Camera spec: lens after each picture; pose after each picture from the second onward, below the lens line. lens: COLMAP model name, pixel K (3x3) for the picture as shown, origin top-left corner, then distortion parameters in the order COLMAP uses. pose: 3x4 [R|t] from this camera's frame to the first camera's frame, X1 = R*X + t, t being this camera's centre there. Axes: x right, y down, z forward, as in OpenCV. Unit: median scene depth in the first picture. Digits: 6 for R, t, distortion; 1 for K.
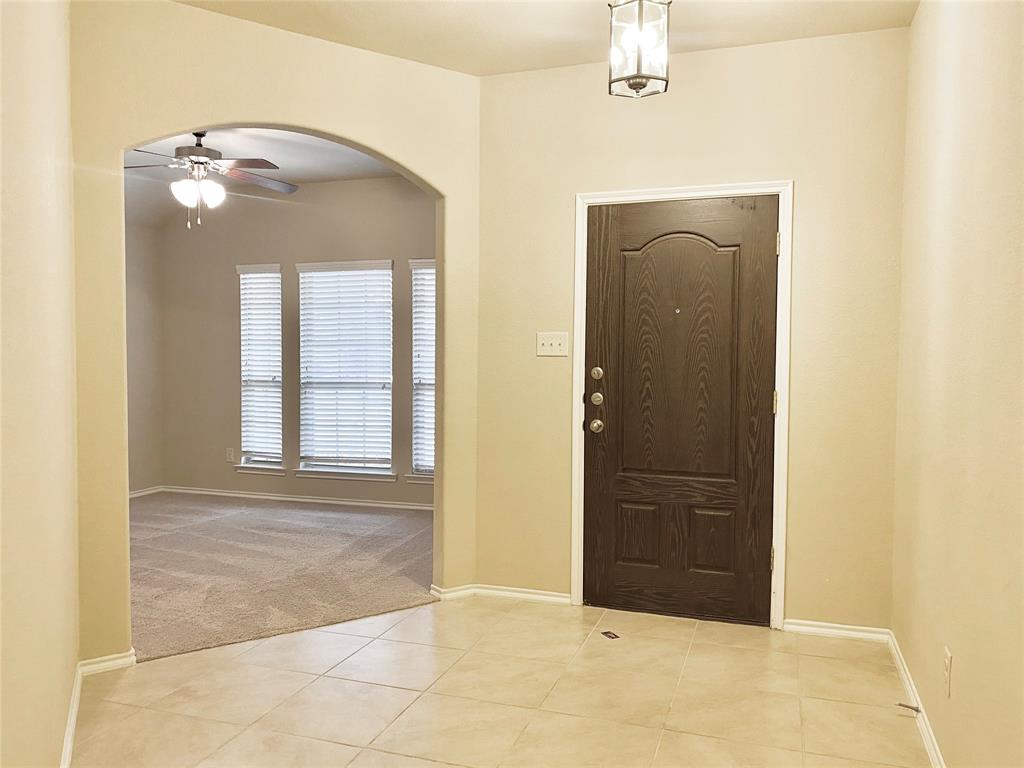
lens RADIAL K [[783.8, 0, 515.3], [0, 783.8, 383.9], [0, 0, 1]] dist [0.036470, -0.038663]
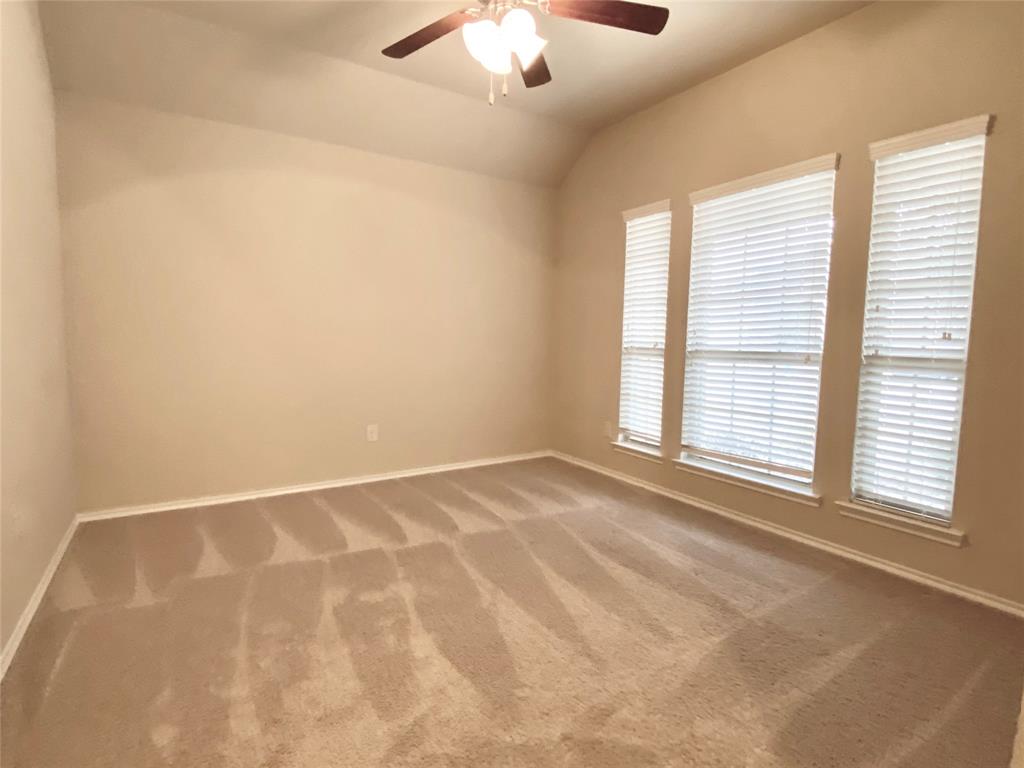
lens RADIAL K [[504.5, 0, 518.1], [0, 504.5, 387.0], [0, 0, 1]] dist [-0.002294, -0.003214]
pose [[0.776029, 0.067459, -0.627080, -0.087086], [-0.031895, 0.997189, 0.067803, 0.005362], [0.629891, -0.032616, 0.775999, 0.506236]]
